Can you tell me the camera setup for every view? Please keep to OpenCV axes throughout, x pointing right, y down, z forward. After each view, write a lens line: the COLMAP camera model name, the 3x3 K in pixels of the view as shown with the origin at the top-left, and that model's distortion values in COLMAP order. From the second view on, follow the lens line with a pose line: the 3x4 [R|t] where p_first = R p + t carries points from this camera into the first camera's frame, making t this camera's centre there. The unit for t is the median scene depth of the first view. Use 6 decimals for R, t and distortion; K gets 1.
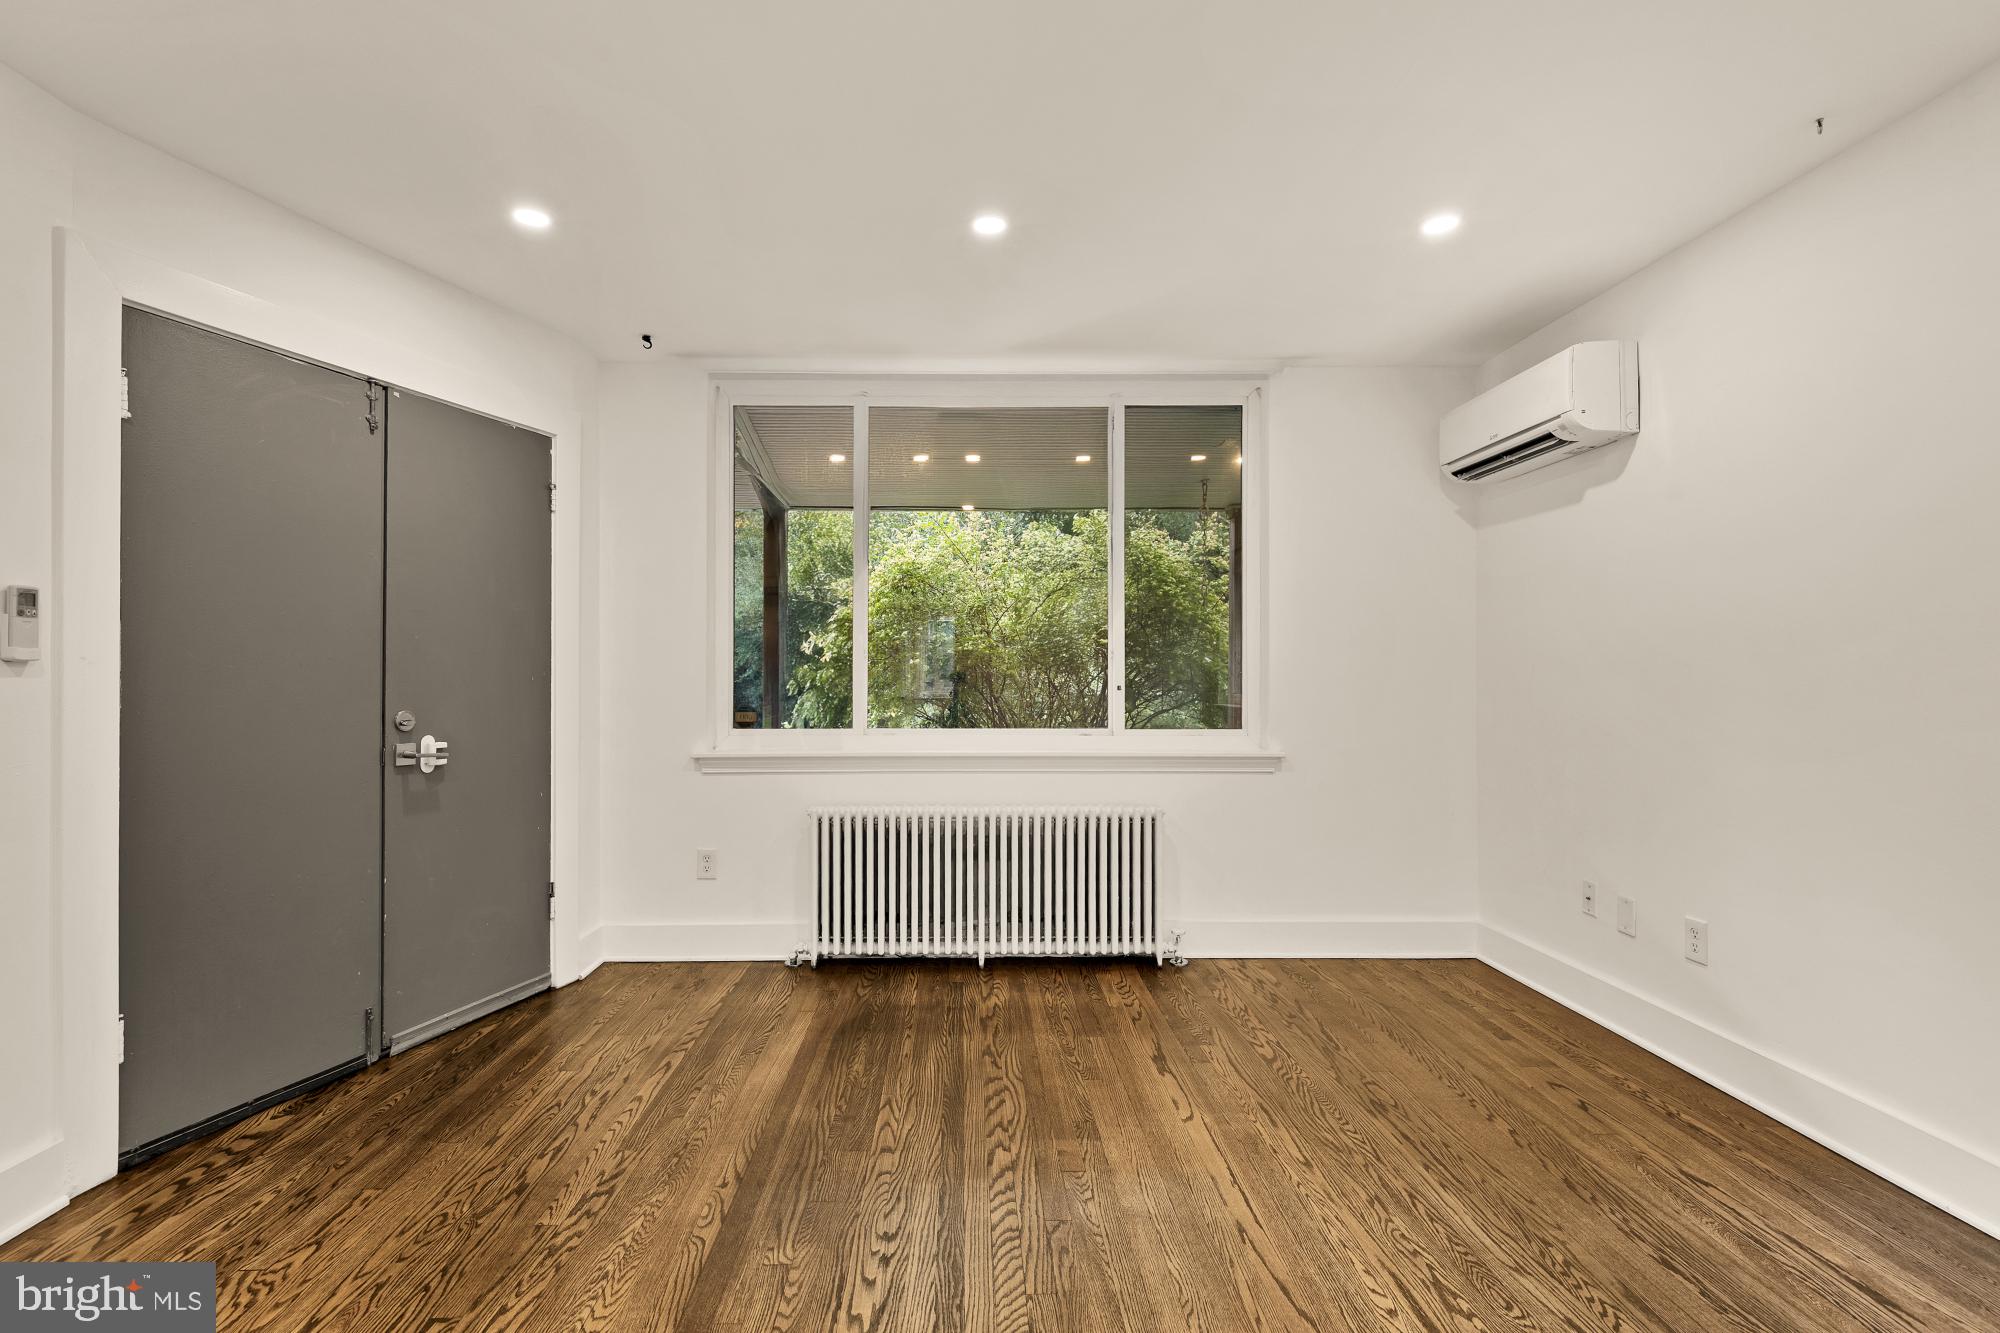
lens RADIAL K [[971.2, 0, 997.5], [0, 971.2, 662.3], [0, 0, 1]] dist [0.000590, -0.000178]
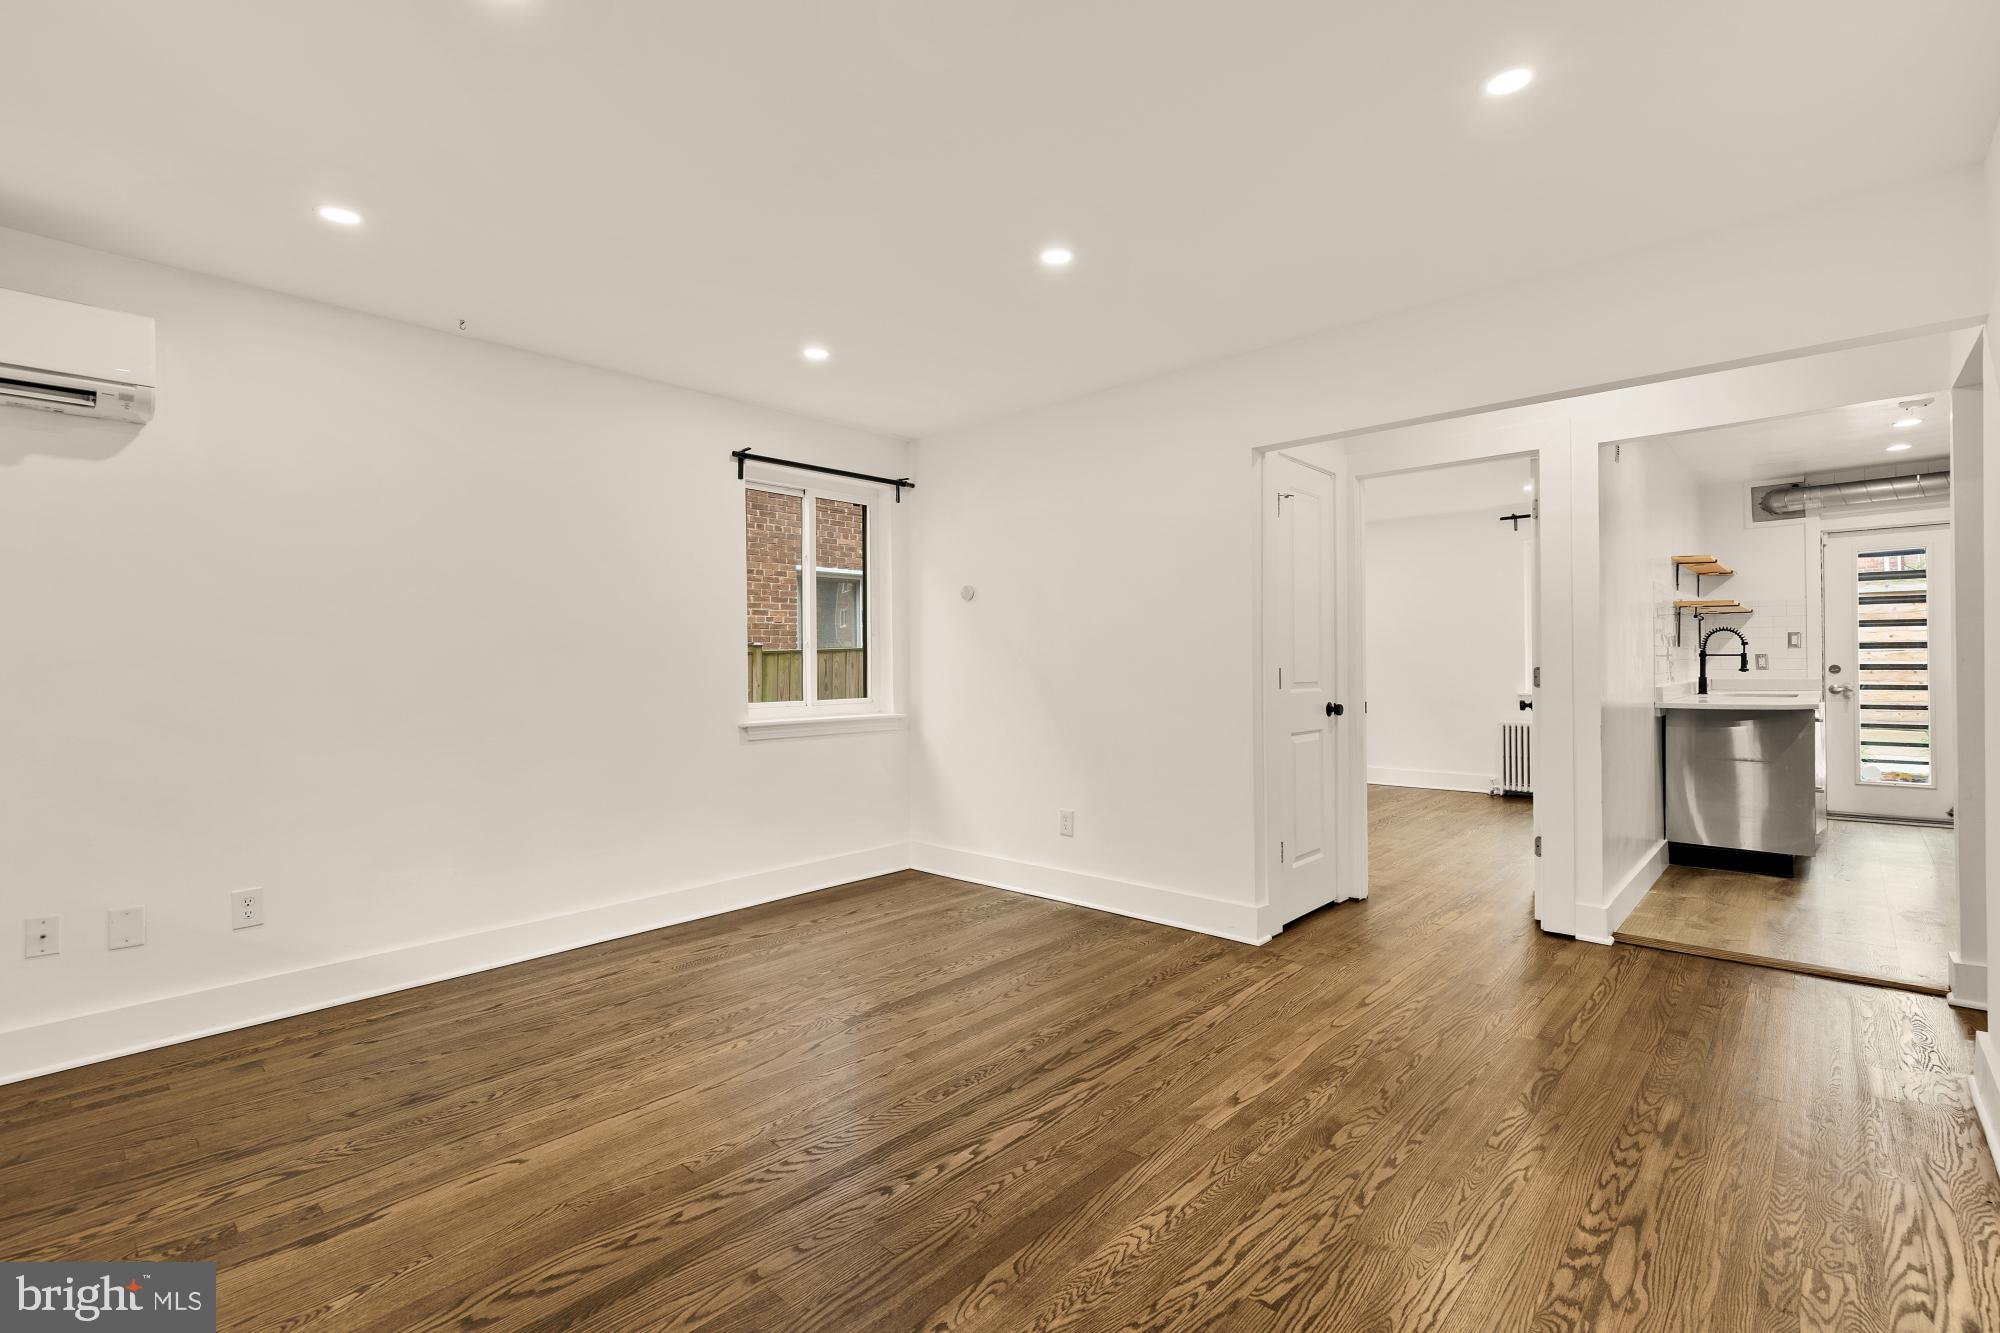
lens RADIAL K [[896.3, 0, 990.9], [0, 896.3, 666.3], [0, 0, 1]] dist [0.002361, 0.000161]
pose [[-0.717486, 0.004228, 0.696560, -0.756257], [0.000090, 0.999982, -0.005978, 0.014226], [-0.696573, -0.004227, -0.717473, 1.387593]]
